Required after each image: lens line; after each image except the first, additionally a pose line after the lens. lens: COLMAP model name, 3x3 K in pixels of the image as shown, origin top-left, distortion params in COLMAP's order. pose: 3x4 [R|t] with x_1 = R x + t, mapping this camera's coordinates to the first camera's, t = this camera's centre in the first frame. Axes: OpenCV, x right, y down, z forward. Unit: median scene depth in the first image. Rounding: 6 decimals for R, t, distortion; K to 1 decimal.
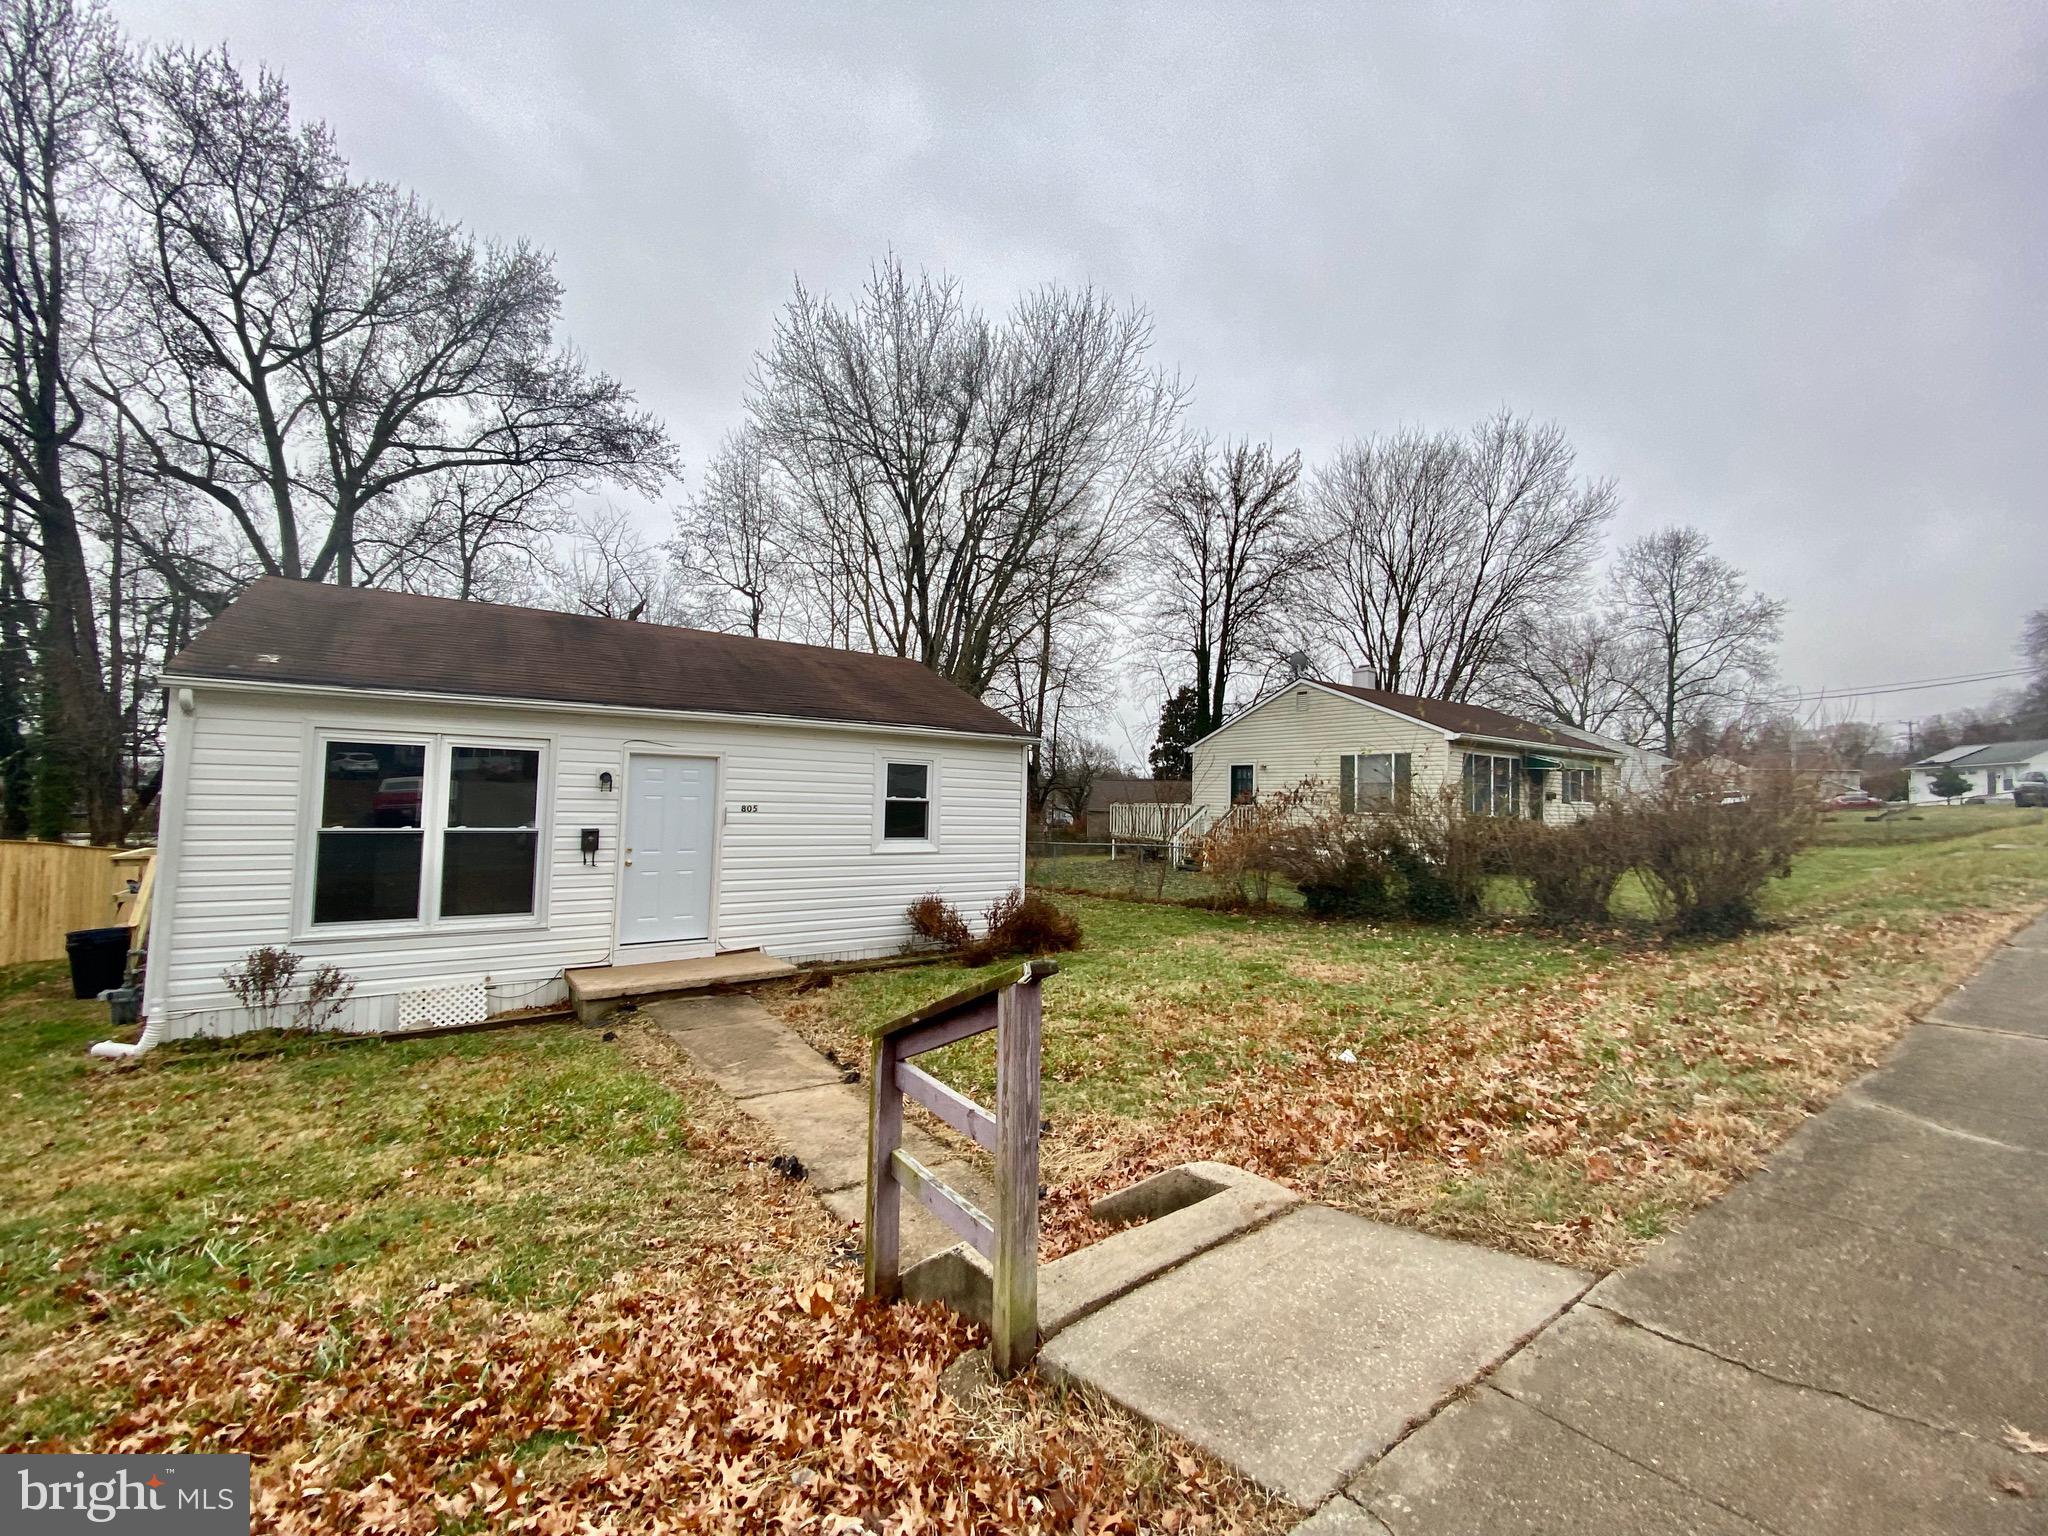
lens RADIAL K [[817.9, 0, 1024.0], [0, 817.9, 768.0], [0, 0, 1]] dist [0.014333, -0.024877]
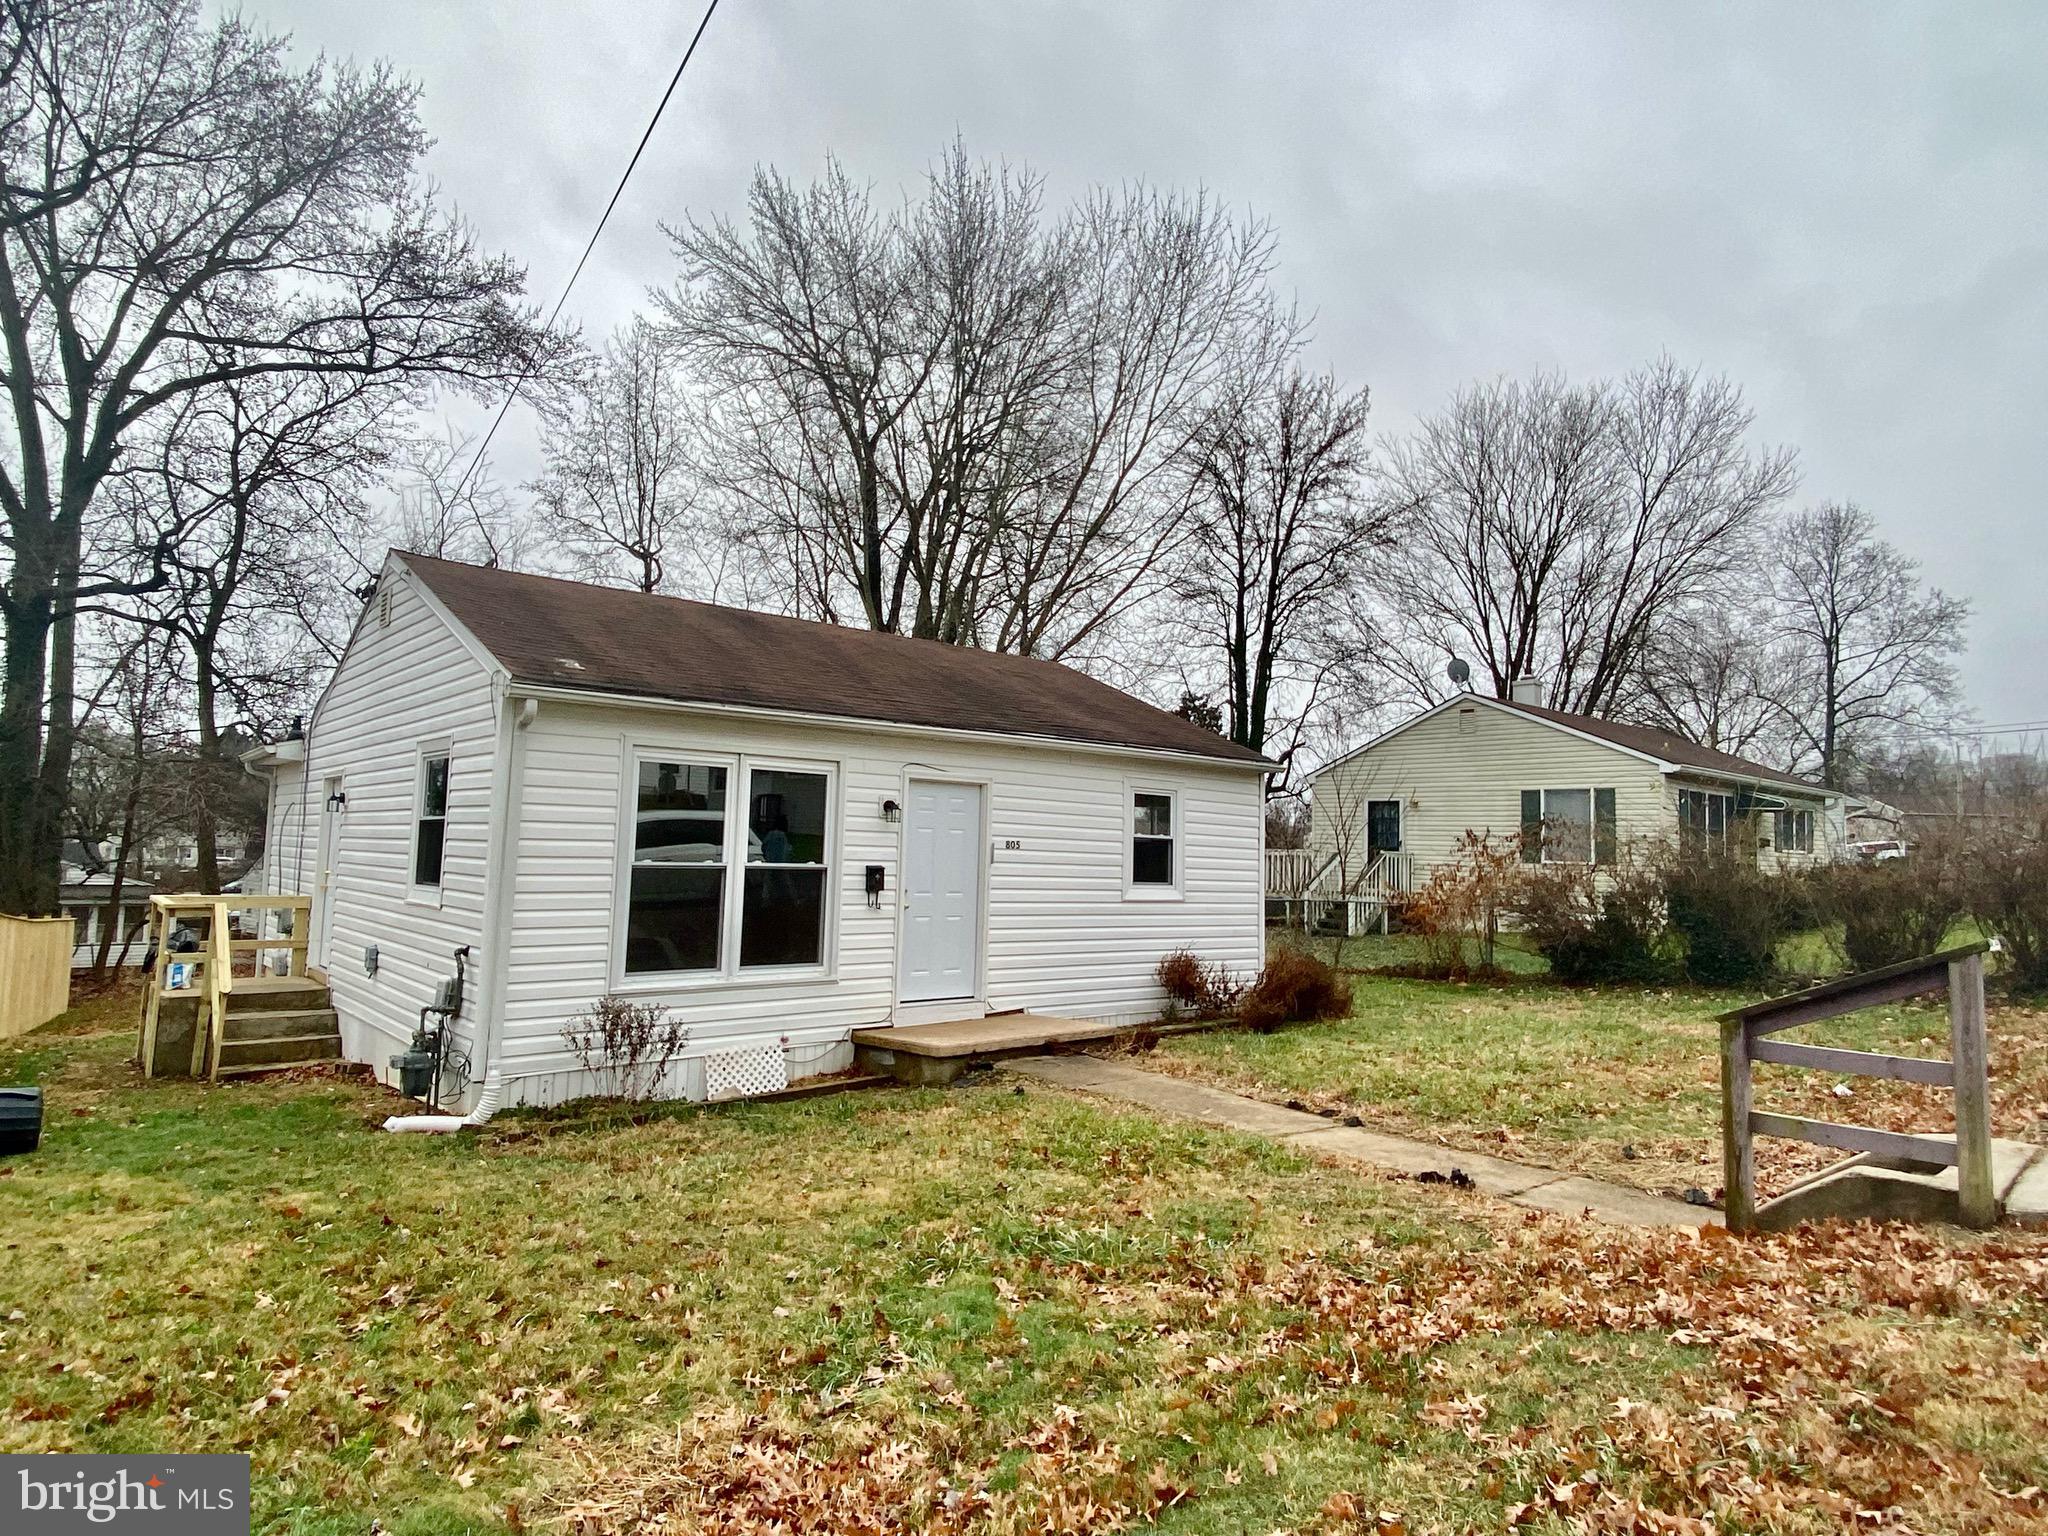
lens RADIAL K [[1169.7, 0, 1024.0], [0, 1169.7, 768.0], [0, 0, 1]] dist [-0.001556, -0.000934]
pose [[0.995566, 0.012983, 0.093162, -0.167656], [-0.010199, 0.999489, -0.030306, 0.002340], [-0.093508, 0.029221, 0.995190, -0.080715]]
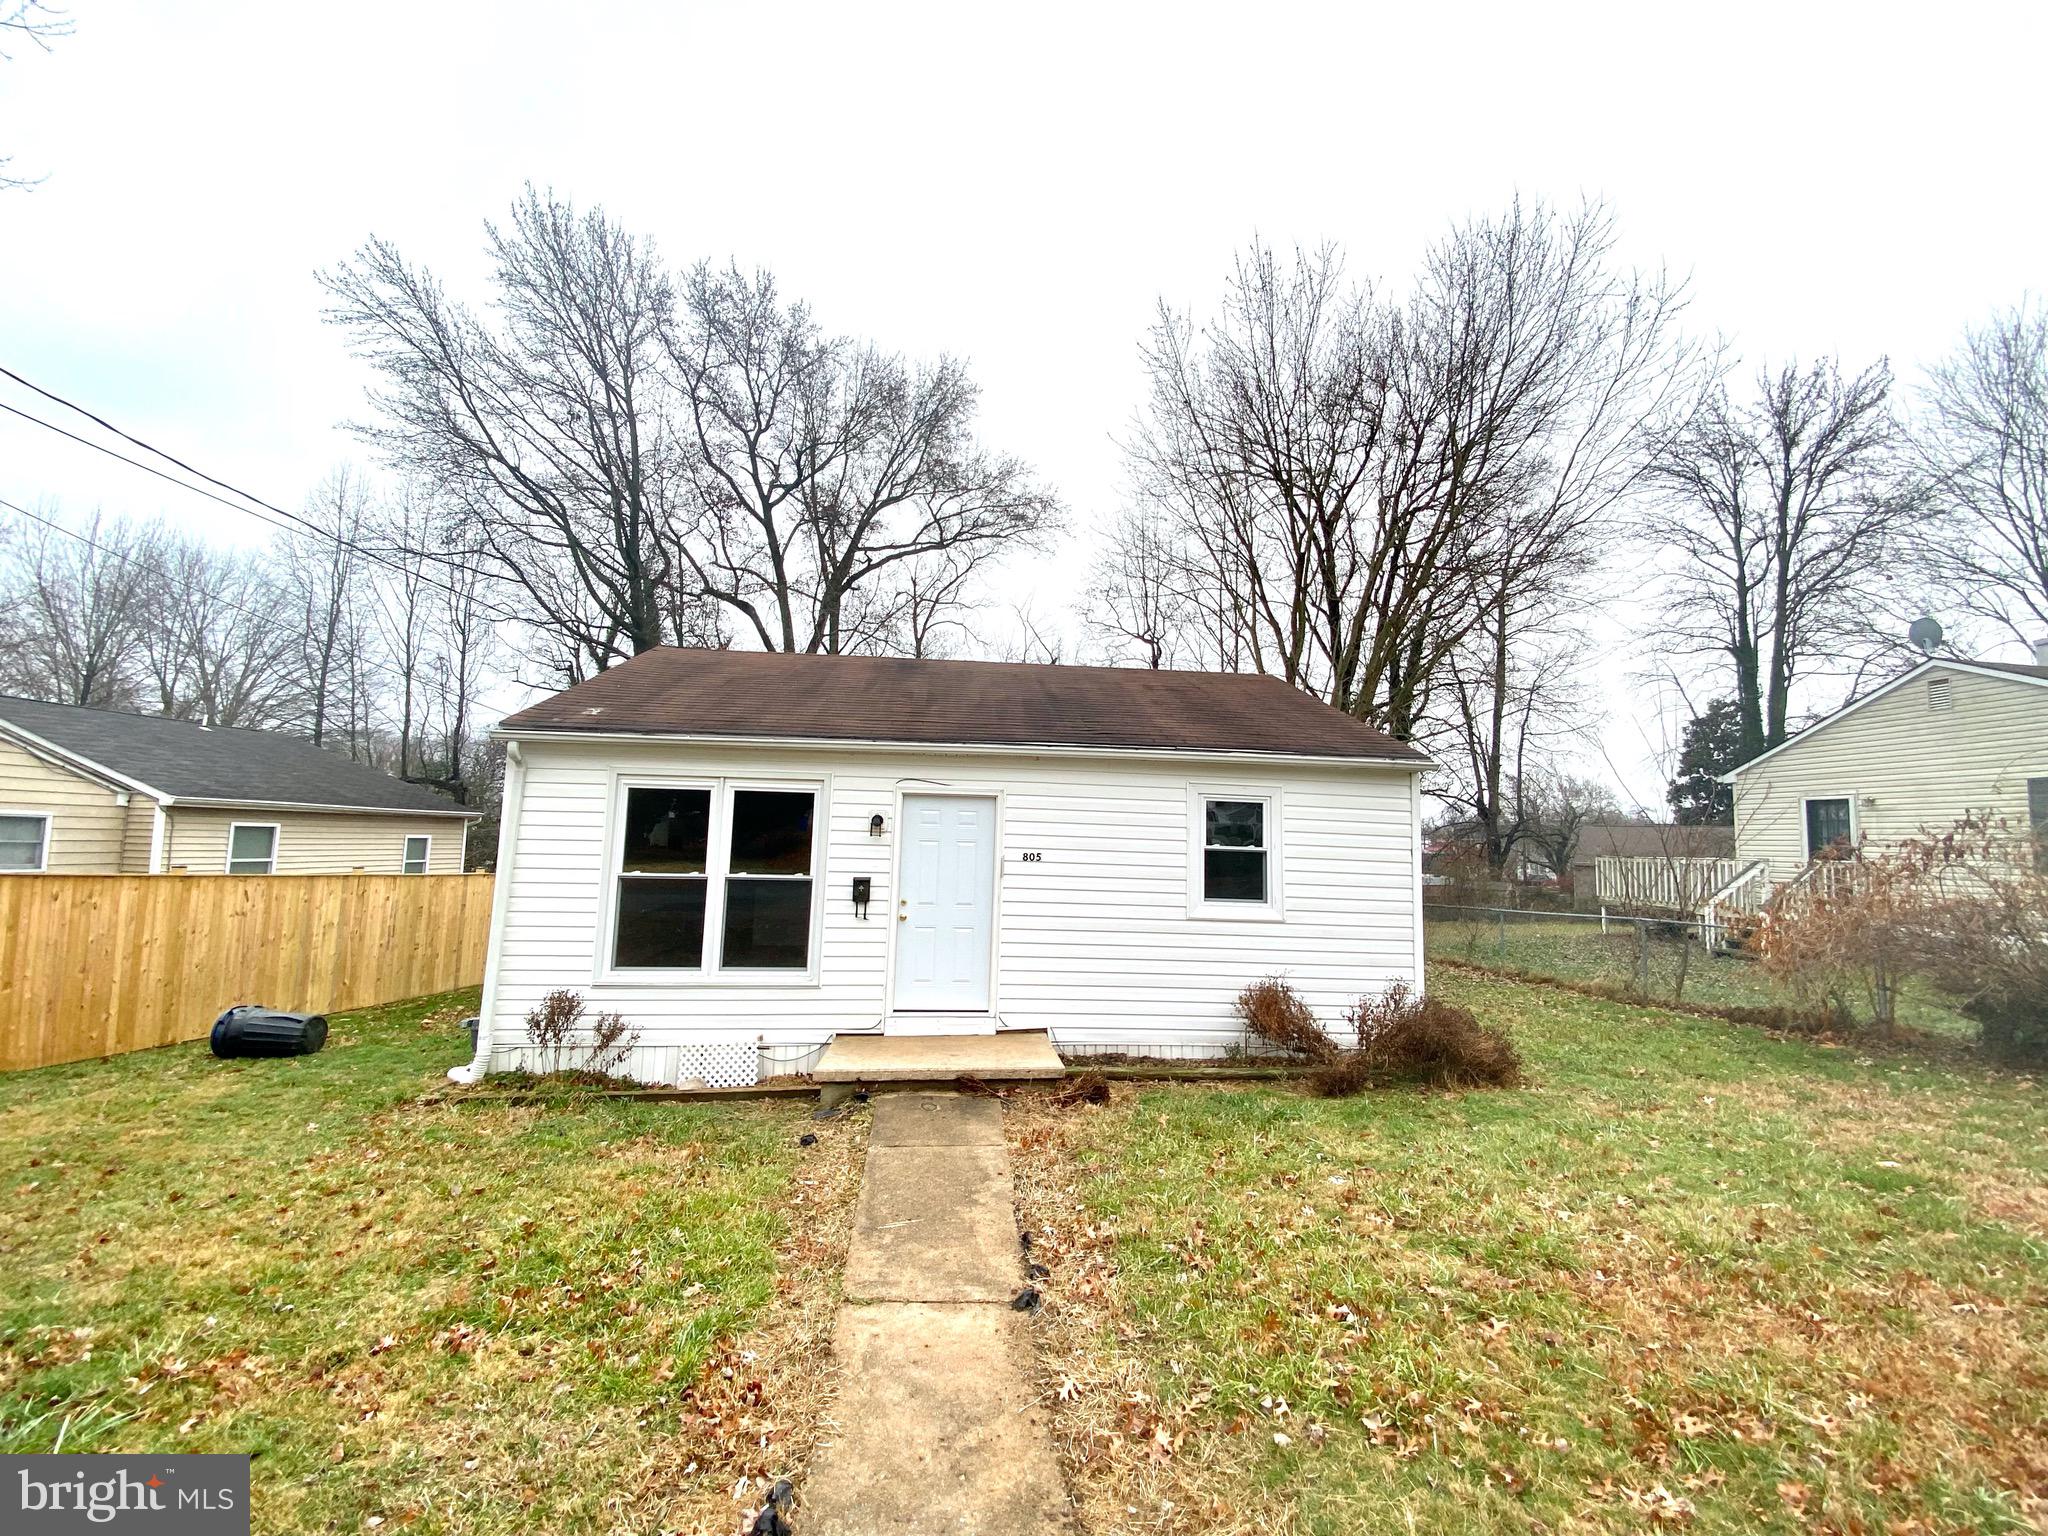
lens RADIAL K [[820.0, 0, 1023.9], [0, 820.0, 759.2], [0, 0, 1]] dist [0.023422, -0.025444]
pose [[0.870824, -0.045229, -0.489511, 0.026128], [0.011802, 0.997395, -0.071159, 0.003388], [0.491454, 0.056190, 0.869089, 0.100555]]
